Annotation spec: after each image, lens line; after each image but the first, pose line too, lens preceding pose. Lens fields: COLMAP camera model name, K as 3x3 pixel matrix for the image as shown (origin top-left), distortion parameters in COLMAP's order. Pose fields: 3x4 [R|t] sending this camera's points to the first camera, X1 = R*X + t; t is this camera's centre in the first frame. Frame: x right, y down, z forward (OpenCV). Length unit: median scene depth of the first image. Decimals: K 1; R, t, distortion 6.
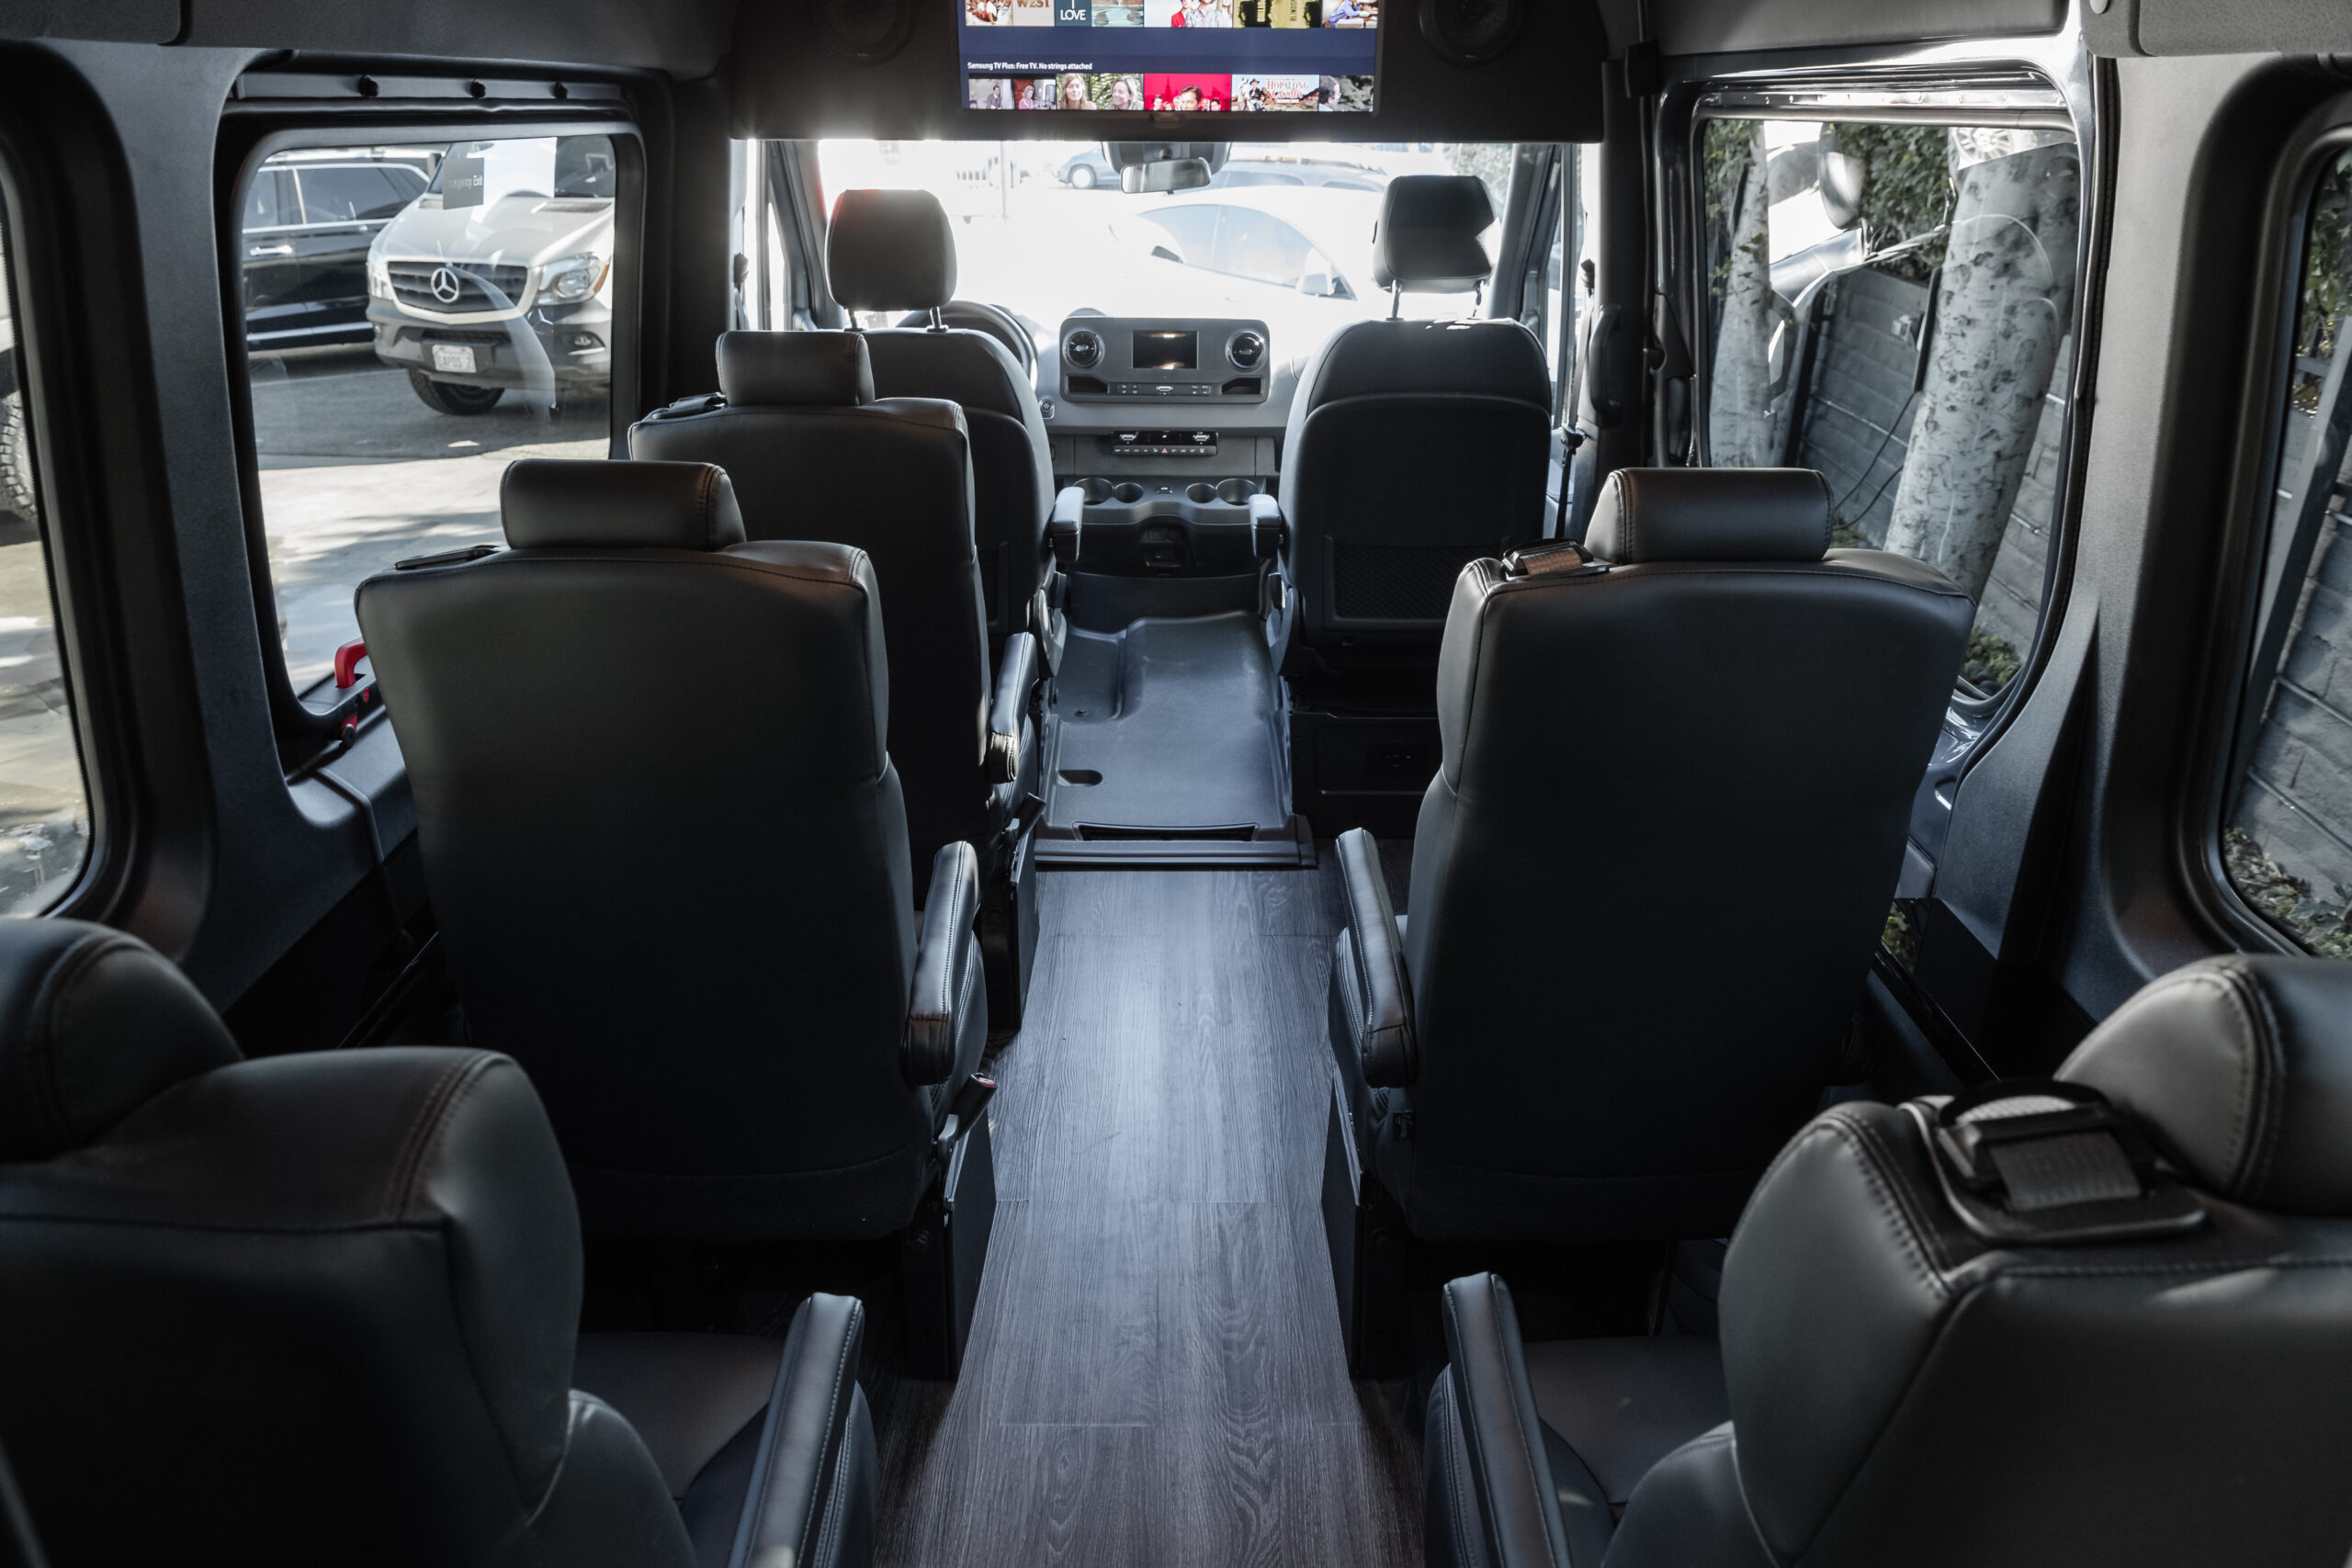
lens RADIAL K [[1572.5, 0, 1174.0], [0, 1572.5, 776.5], [0, 0, 1]] dist [-0.003886, 0.002425]
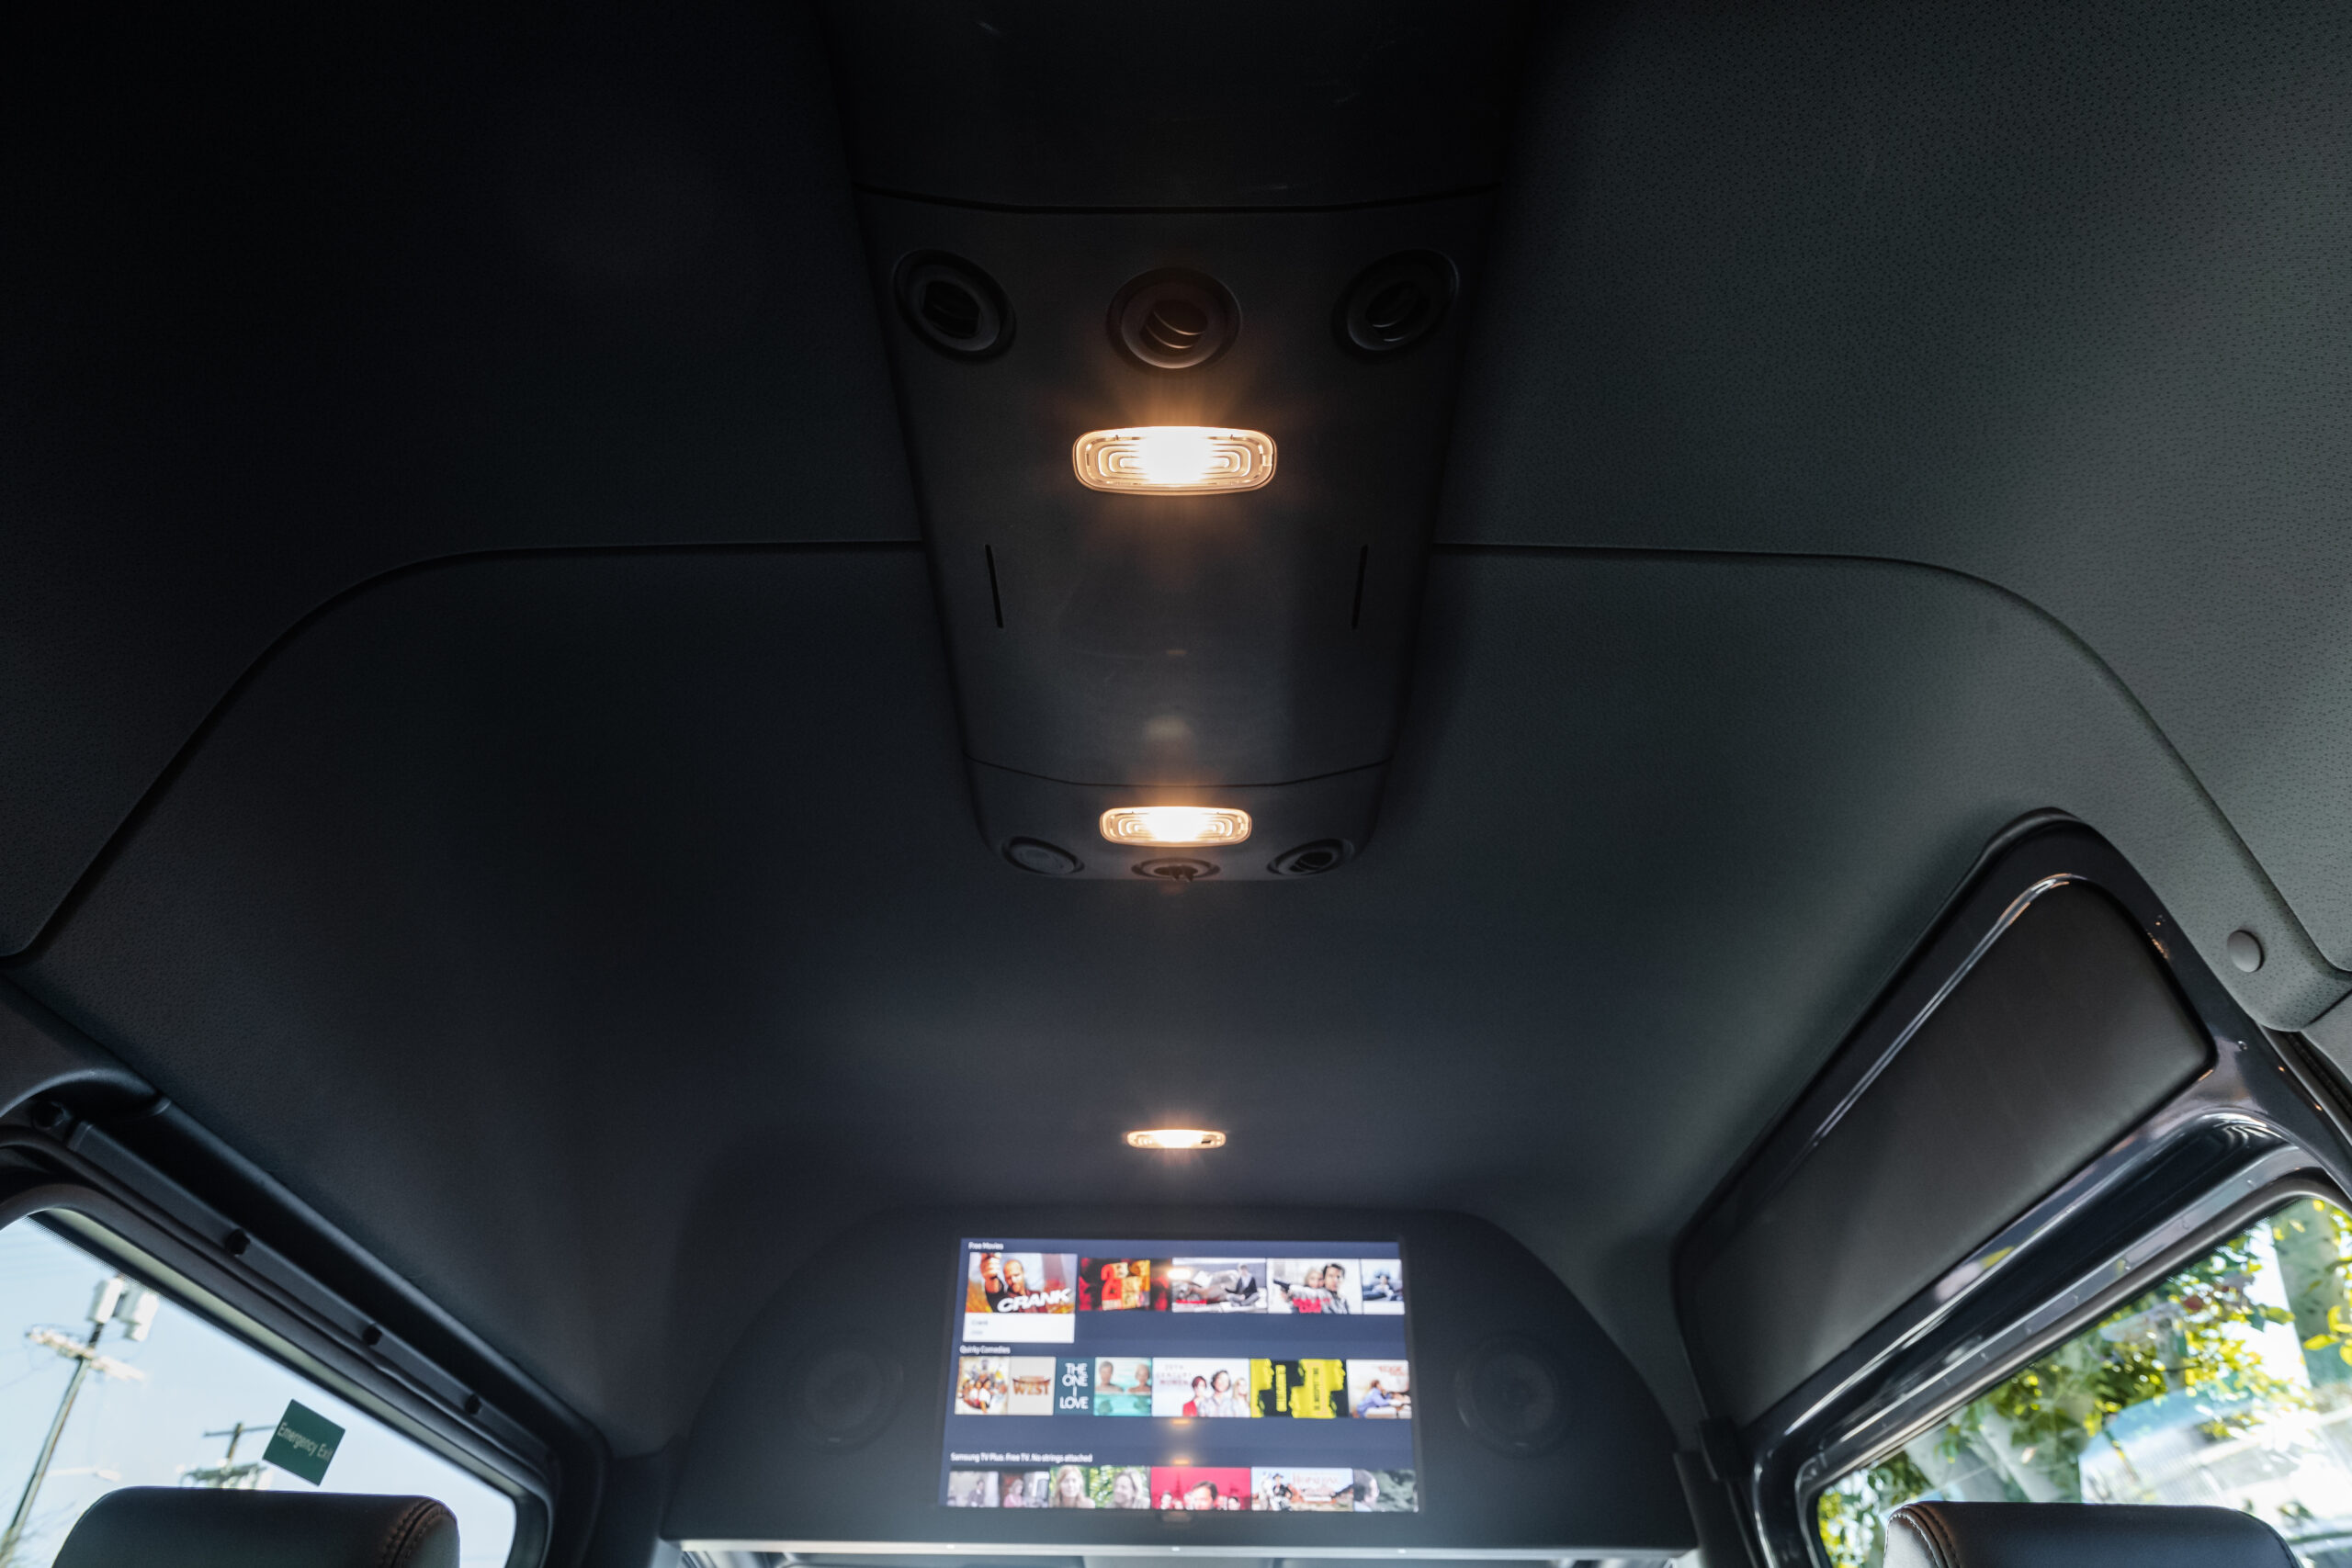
lens RADIAL K [[1572.5, 0, 1174.0], [0, 1572.5, 776.5], [0, 0, 1]] dist [-0.003886, 0.002425]
pose [[0.999949, -0.000953, -0.010007, 0.002822], [-0.008027, 0.523520, -0.851976, 0.096053], [0.006051, 0.852013, 0.523486, 0.213345]]
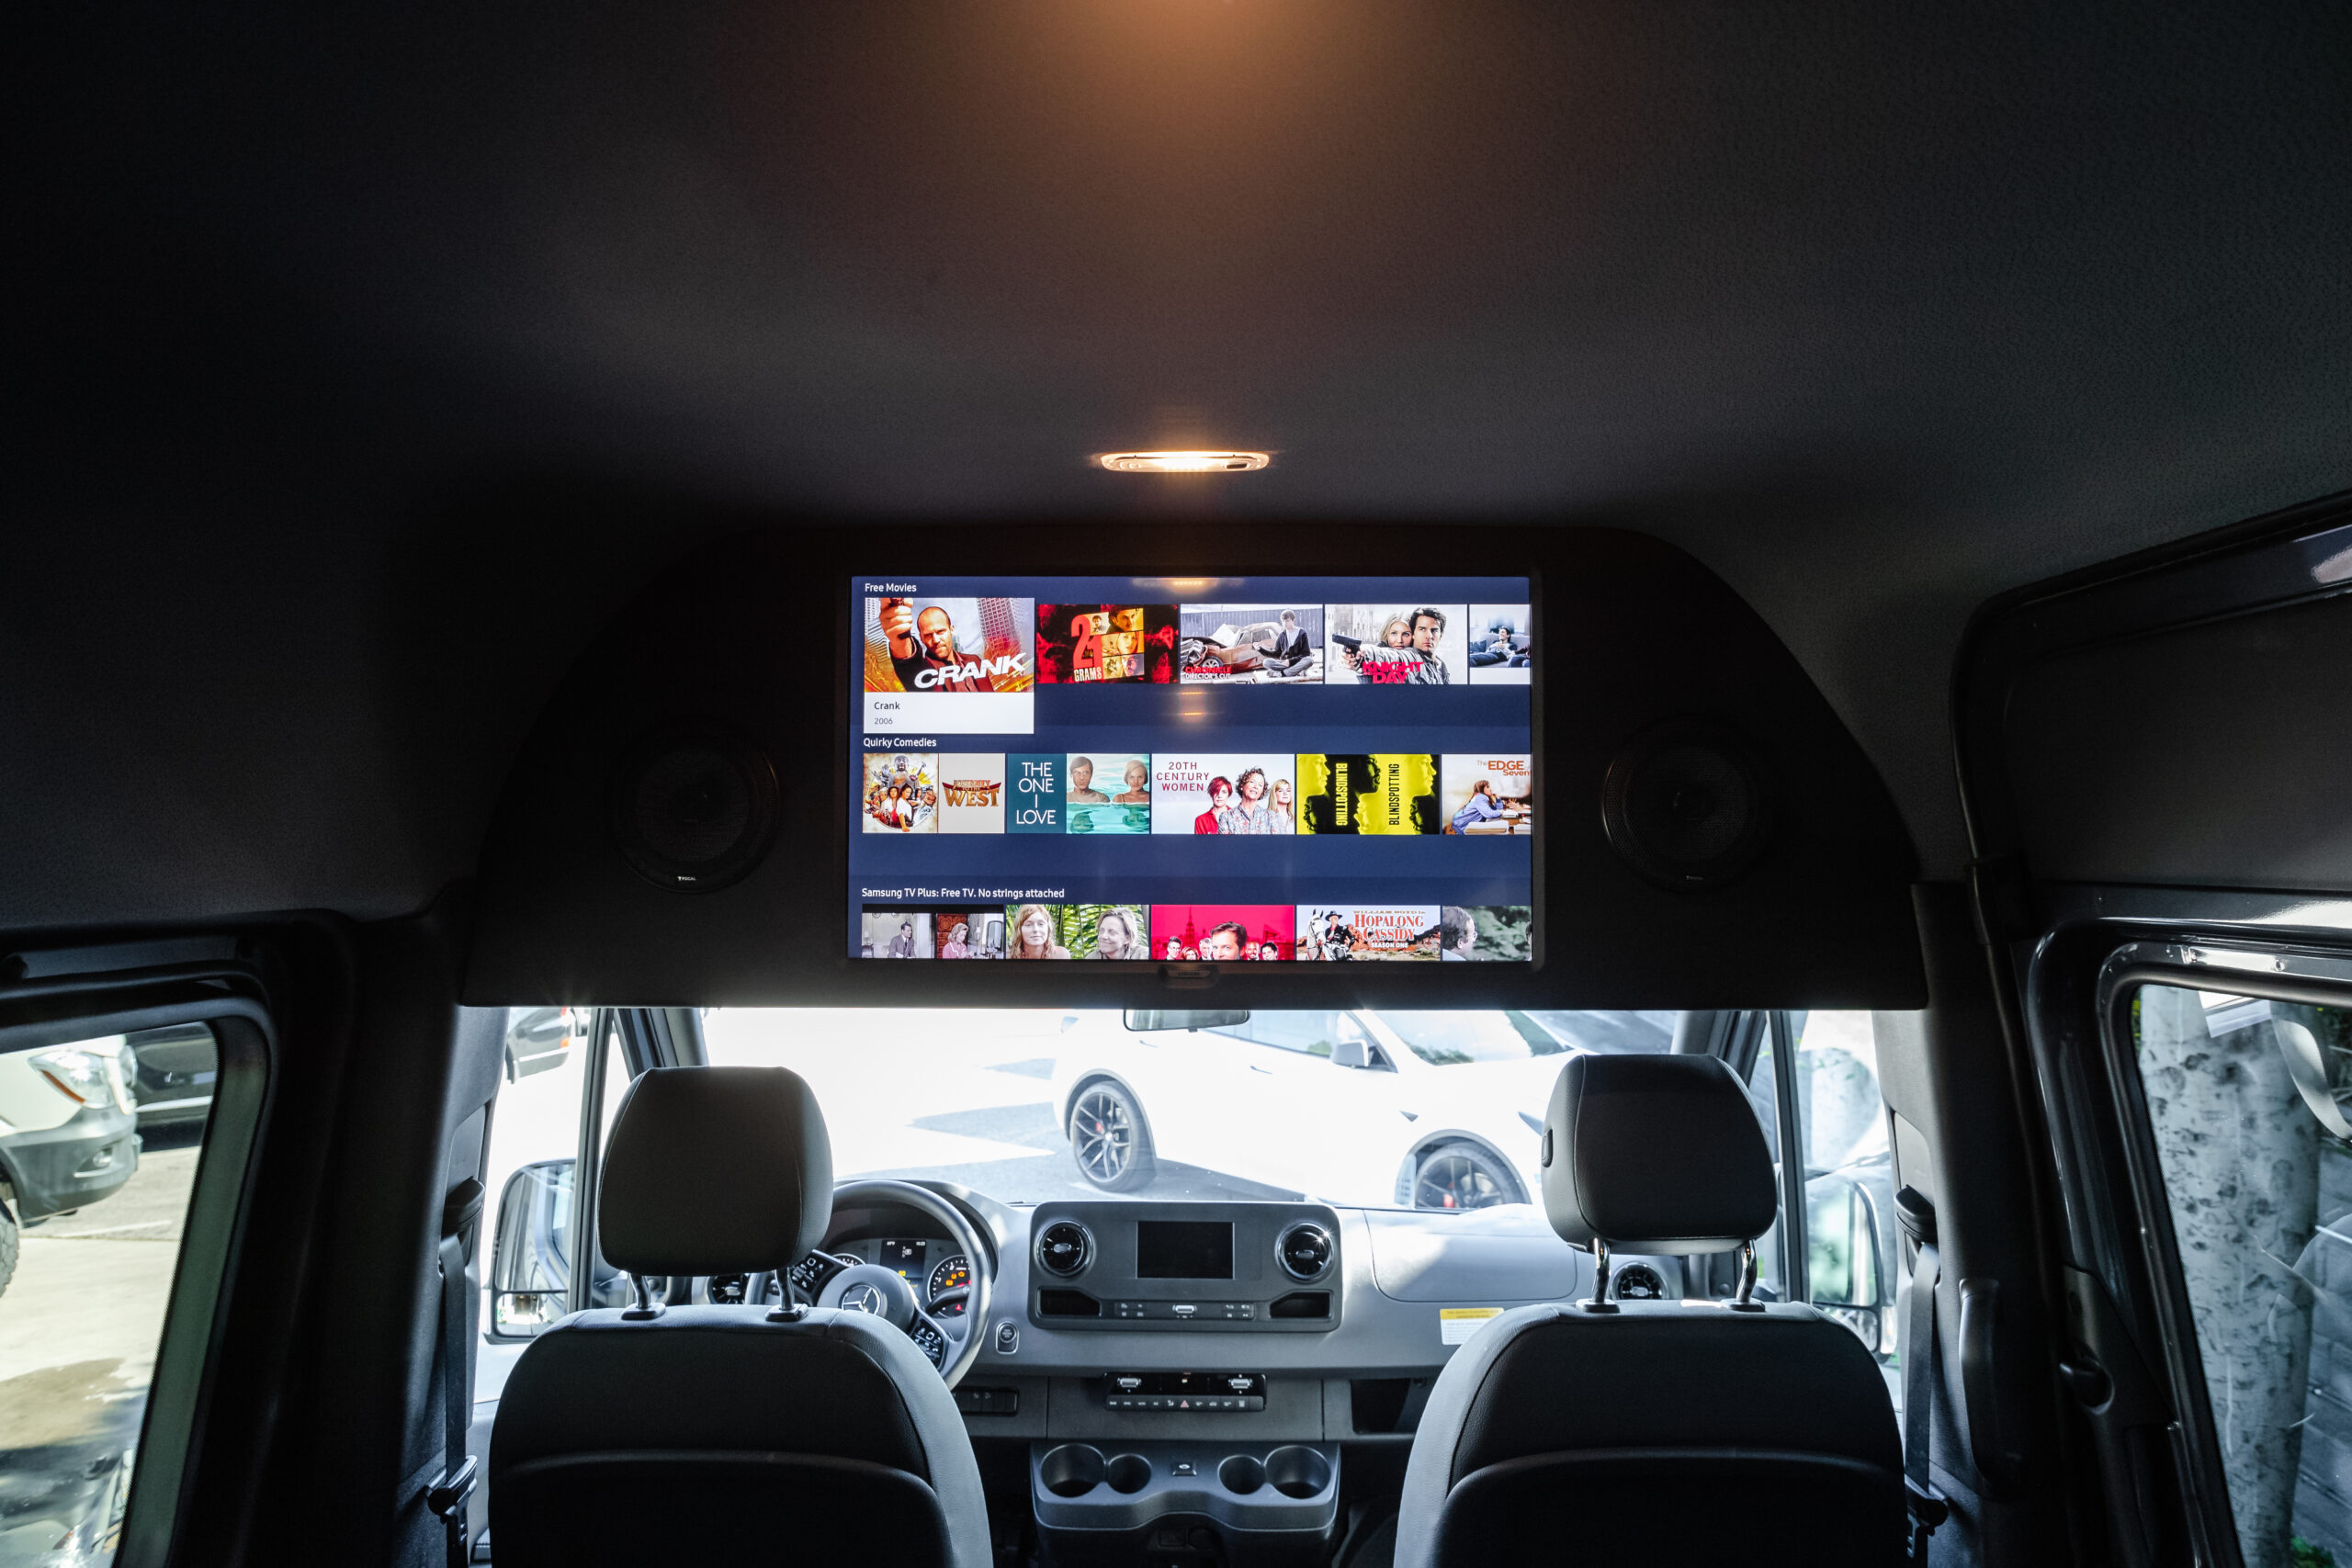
lens RADIAL K [[1572.5, 0, 1174.0], [0, 1572.5, 776.5], [0, 0, 1]] dist [-0.003886, 0.002425]
pose [[0.999929, -0.003458, -0.011437, -0.002947], [-0.001911, 0.898609, -0.438747, -0.224080], [0.011794, 0.438737, 0.898538, 0.430965]]
